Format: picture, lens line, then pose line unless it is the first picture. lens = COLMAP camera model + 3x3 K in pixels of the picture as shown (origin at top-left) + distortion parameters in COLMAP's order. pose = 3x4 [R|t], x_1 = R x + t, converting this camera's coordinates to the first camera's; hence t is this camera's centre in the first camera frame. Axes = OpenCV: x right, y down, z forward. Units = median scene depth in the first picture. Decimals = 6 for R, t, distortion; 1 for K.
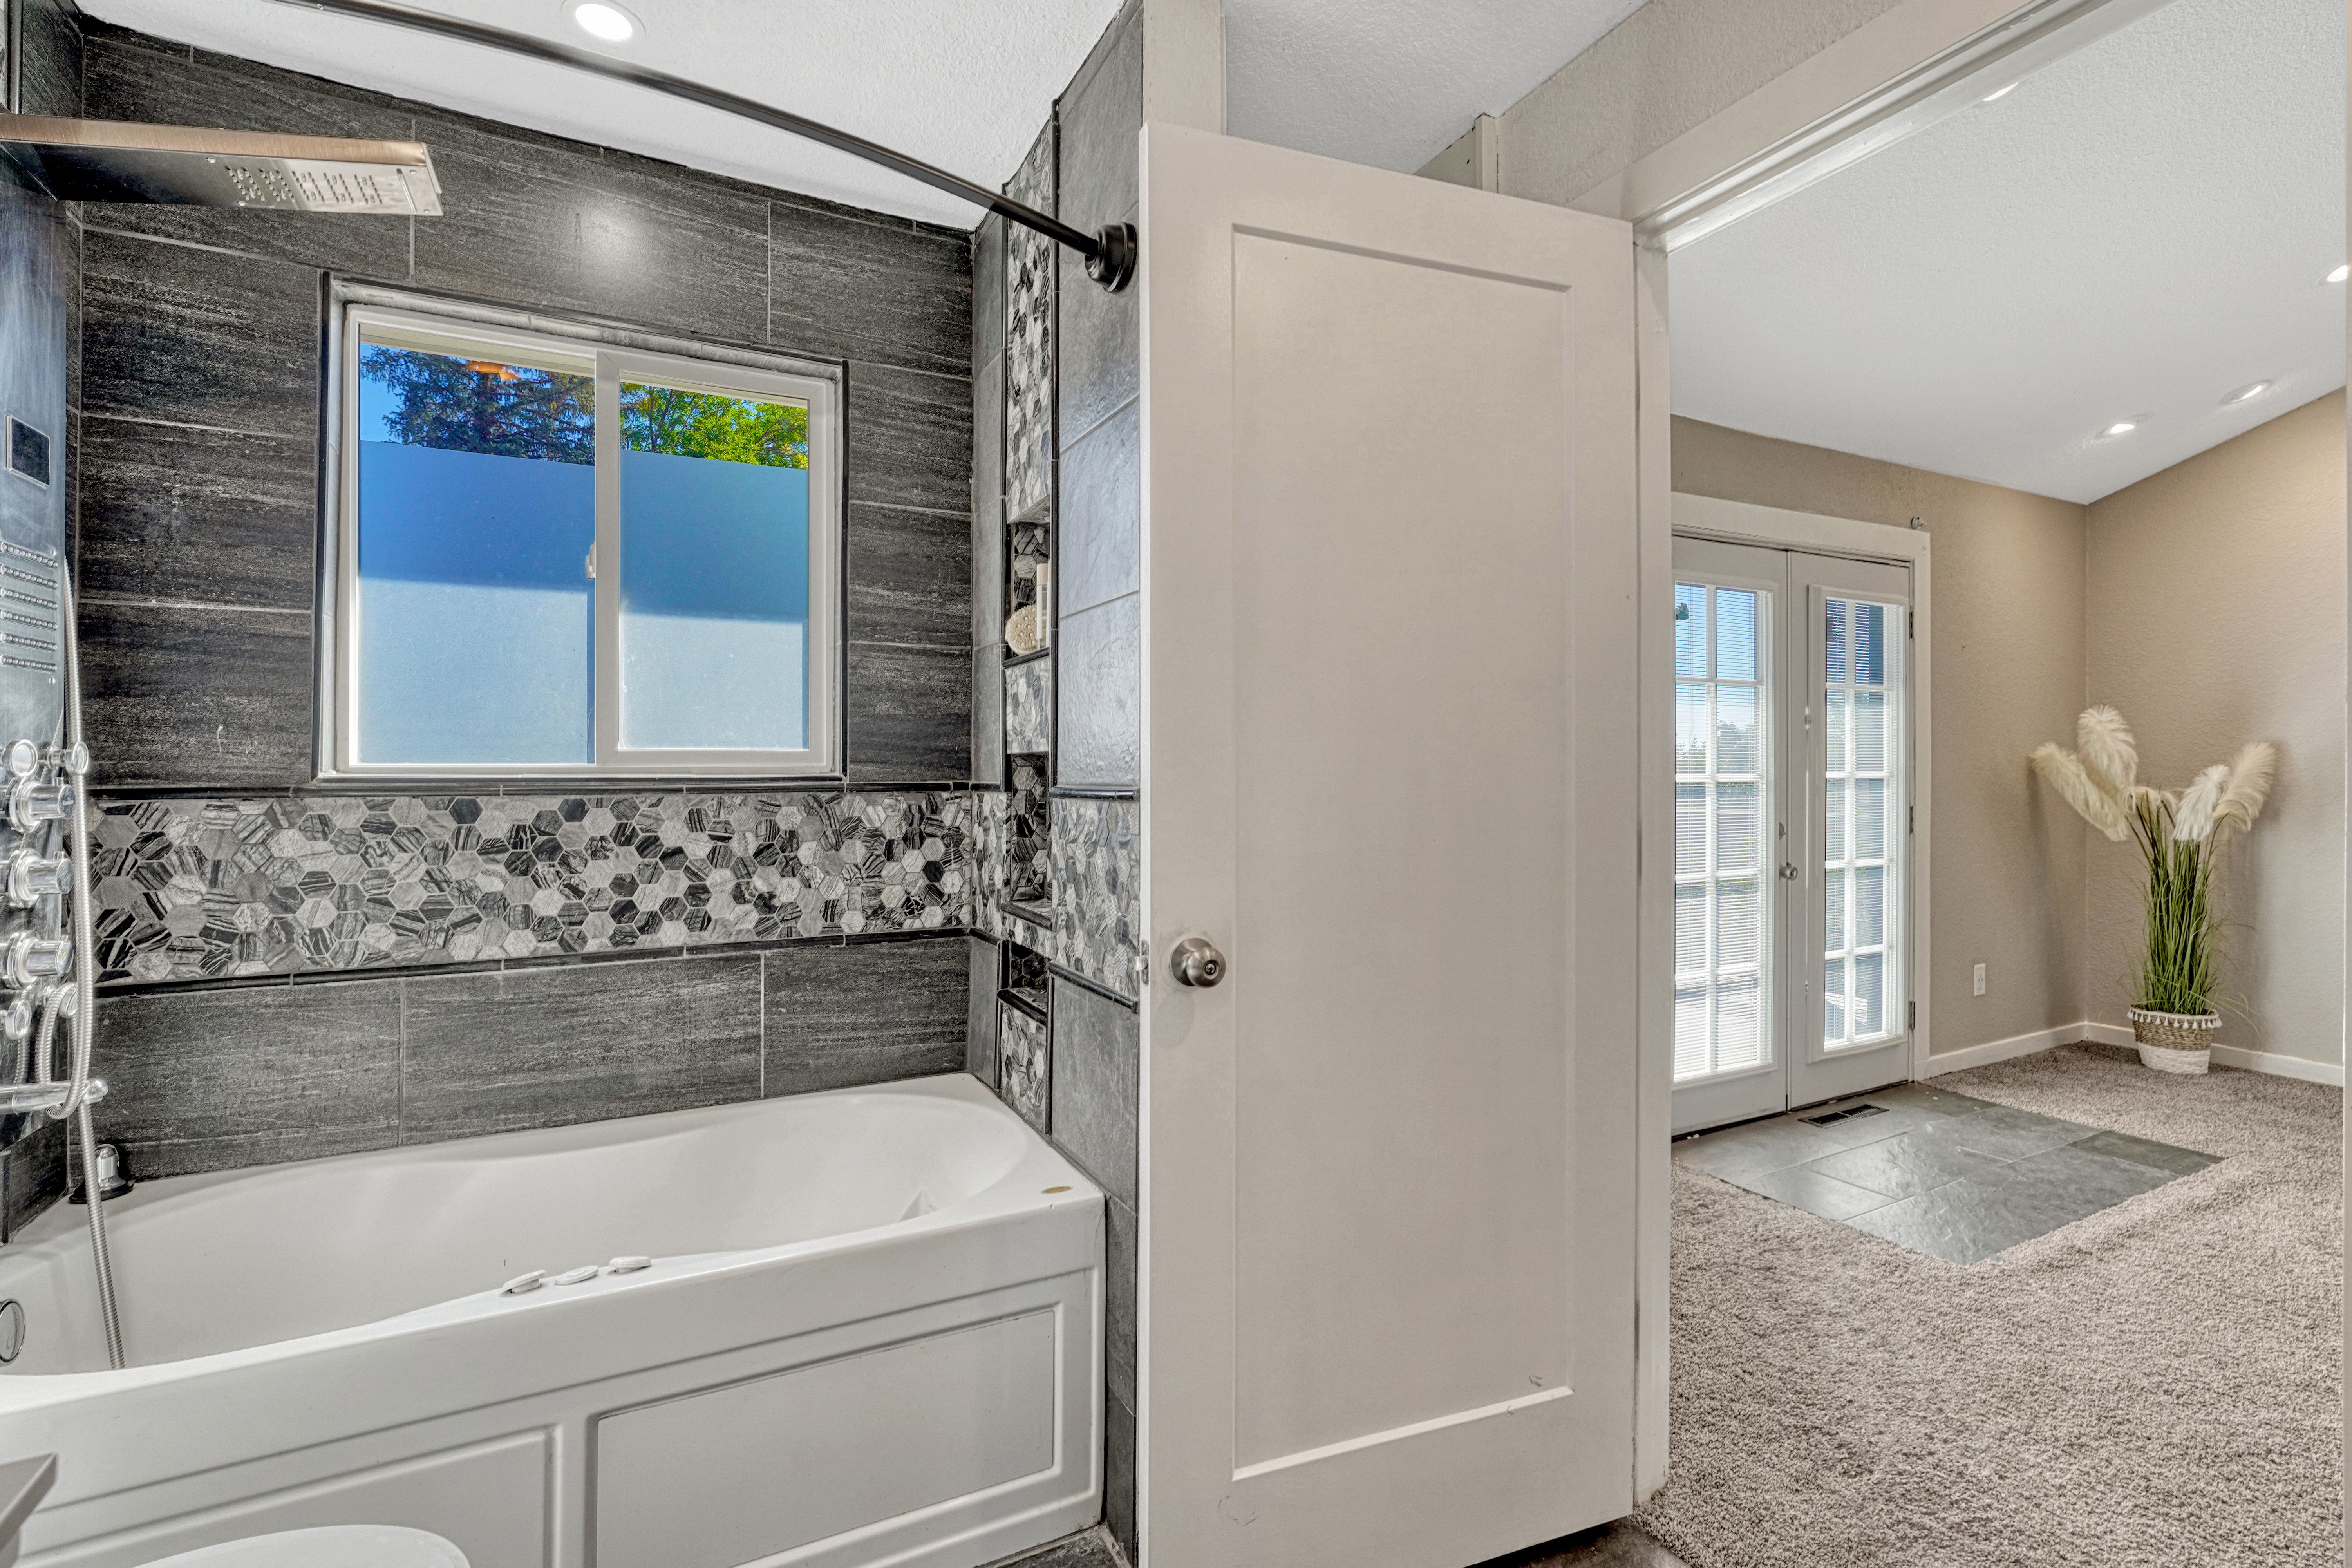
lens RADIAL K [[1053.3, 0, 1157.1], [0, 1053.3, 753.2], [0, 0, 1]] dist [0.001077, 0.000422]
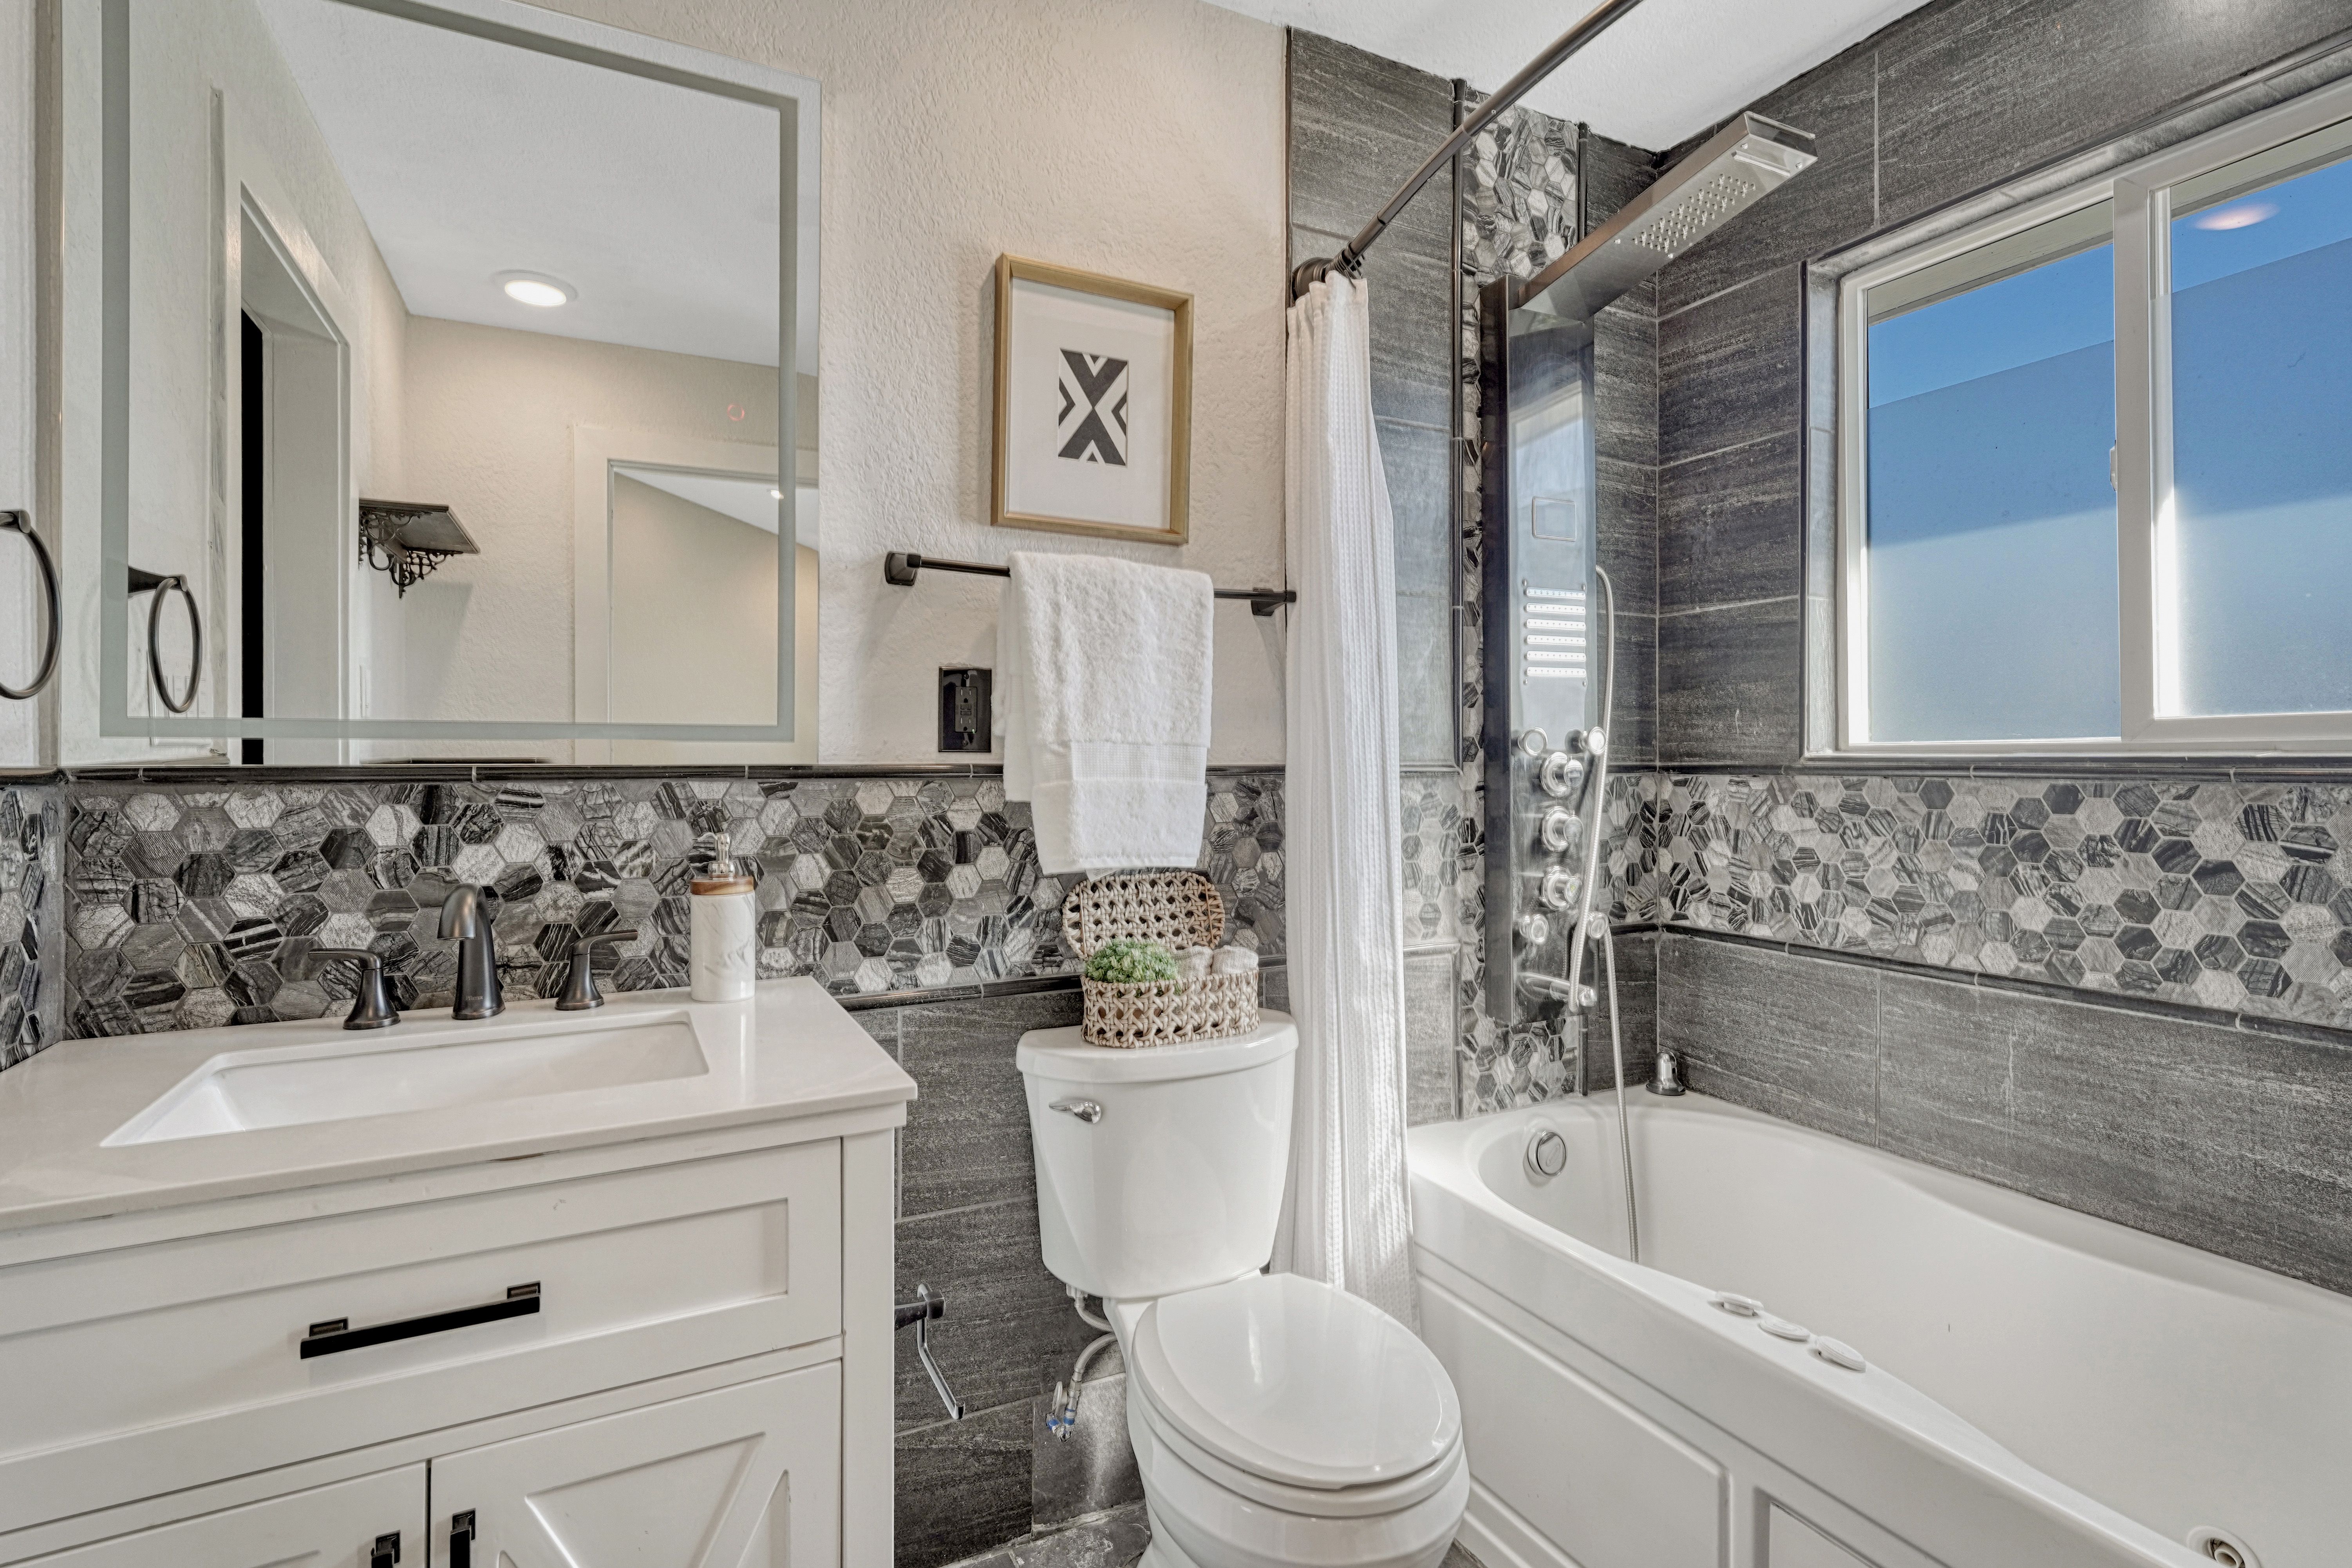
lens RADIAL K [[1099.4, 0, 1179.0], [0, 1099.4, 742.2], [0, 0, 1]] dist [0.002241, 0.000557]
pose [[0.003165, -0.012658, -0.999915, 0.250531], [0.020439, 0.999712, -0.012591, 0.009282], [0.999786, -0.020398, 0.003423, 0.355058]]
